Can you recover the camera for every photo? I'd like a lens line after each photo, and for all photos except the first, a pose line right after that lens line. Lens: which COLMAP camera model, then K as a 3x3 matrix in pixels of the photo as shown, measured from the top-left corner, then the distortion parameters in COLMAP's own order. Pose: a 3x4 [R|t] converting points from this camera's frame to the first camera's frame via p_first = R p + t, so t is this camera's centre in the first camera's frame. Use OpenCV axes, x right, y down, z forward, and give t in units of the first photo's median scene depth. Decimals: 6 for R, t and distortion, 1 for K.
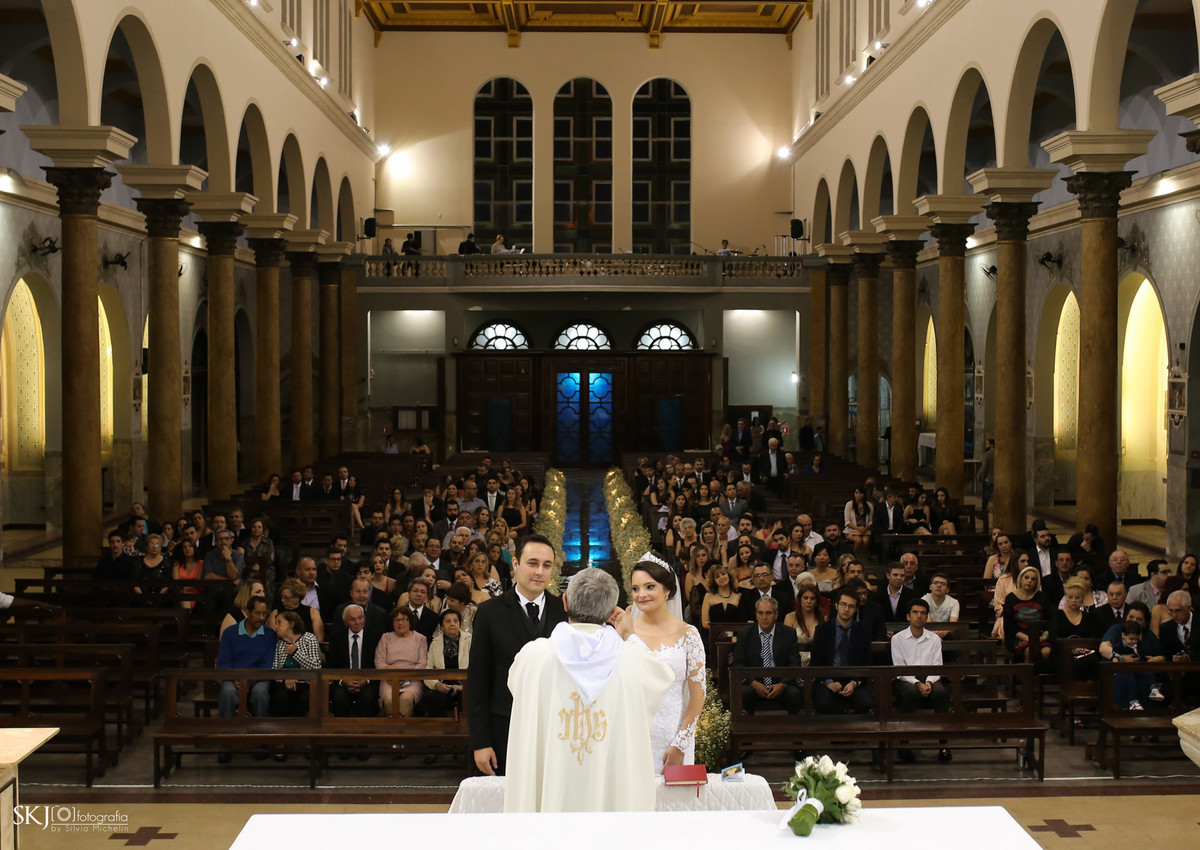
lens RADIAL K [[1559.0, 0, 600.0], [0, 1559.0, 425.0], [0, 0, 1]] dist [-0.008370, 0.000919]
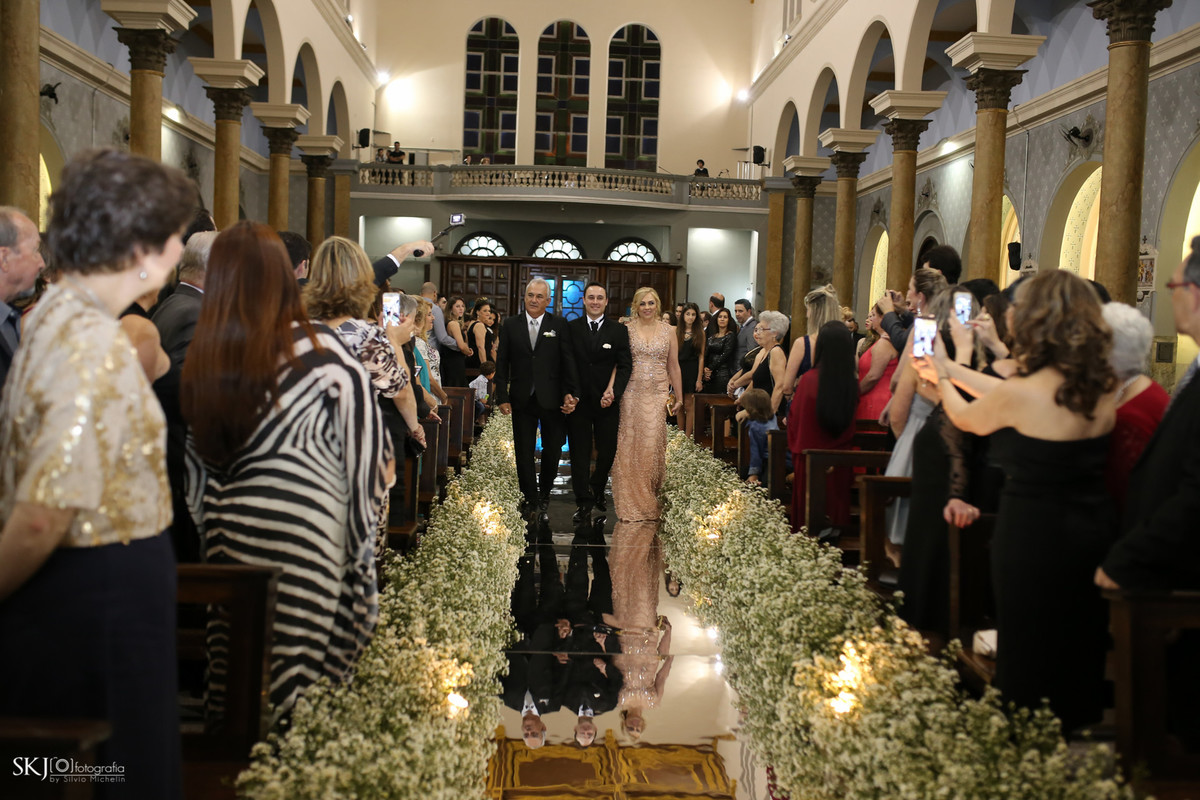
lens RADIAL K [[1138.5, 0, 600.0], [0, 1138.5, 400.0], [0, 0, 1]] dist [-0.059724, 0.064620]
pose [[0.998818, 0.033699, 0.035015, -0.005487], [-0.034851, 0.998853, 0.032839, 0.020342], [-0.033868, -0.034020, 0.998847, 0.182309]]
